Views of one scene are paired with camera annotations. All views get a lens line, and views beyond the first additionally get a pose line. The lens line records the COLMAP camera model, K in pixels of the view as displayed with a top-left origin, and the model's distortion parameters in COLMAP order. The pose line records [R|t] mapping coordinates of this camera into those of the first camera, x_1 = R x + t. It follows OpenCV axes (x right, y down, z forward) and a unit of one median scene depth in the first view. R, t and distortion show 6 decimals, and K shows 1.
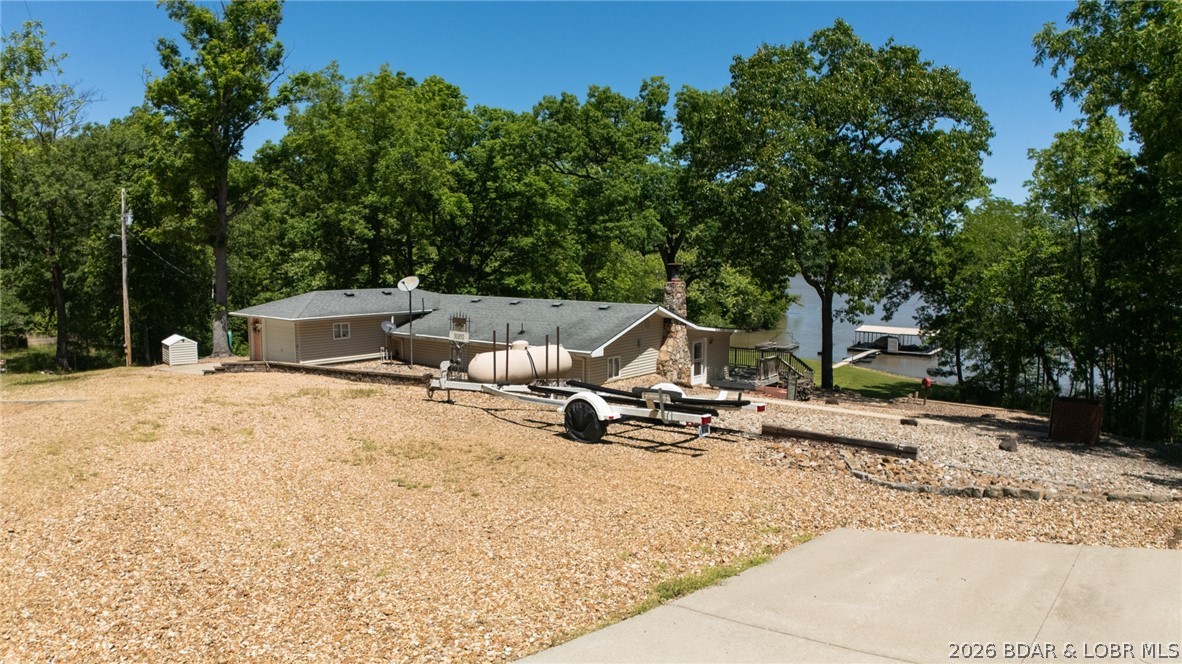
lens RADIAL K [[723.2, 0, 596.8], [0, 723.2, 330.1], [0, 0, 1]] dist [-0.122577, -0.005649]
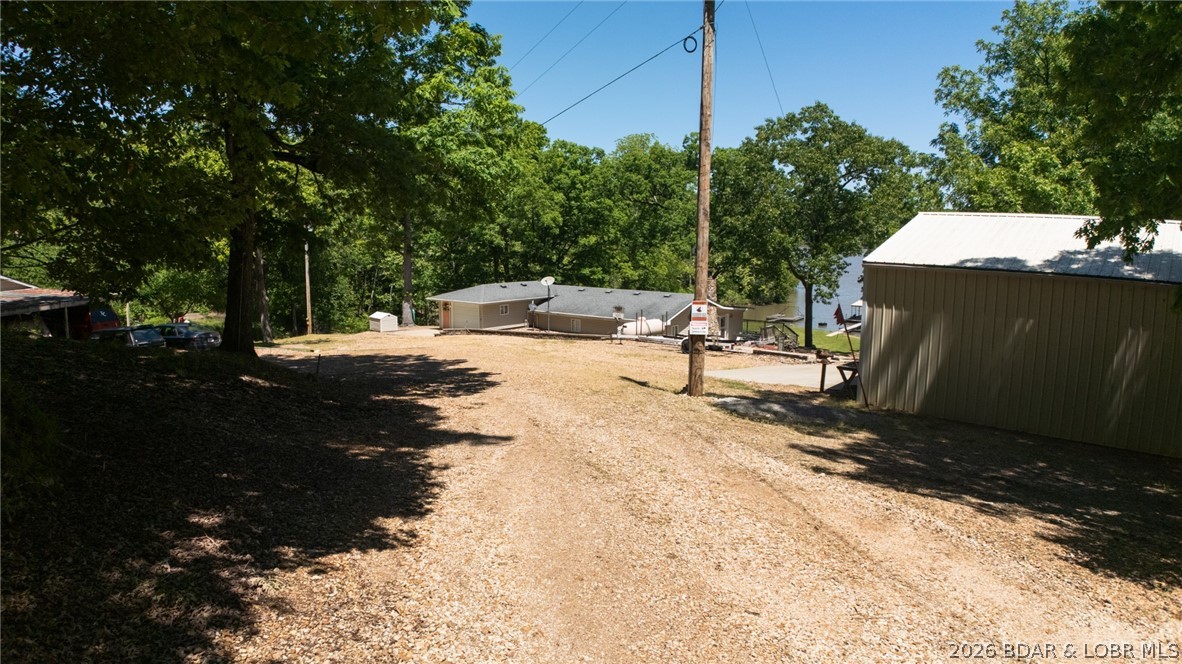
lens RADIAL K [[723.2, 0, 587.7], [0, 723.2, 330.7], [0, 0, 1]] dist [-0.122577, -0.005649]
pose [[0.999370, 0.001611, -0.035444, -0.092842], [-0.000124, 0.999121, 0.041916, -0.017003], [0.035480, -0.041885, 0.998492, -0.548371]]
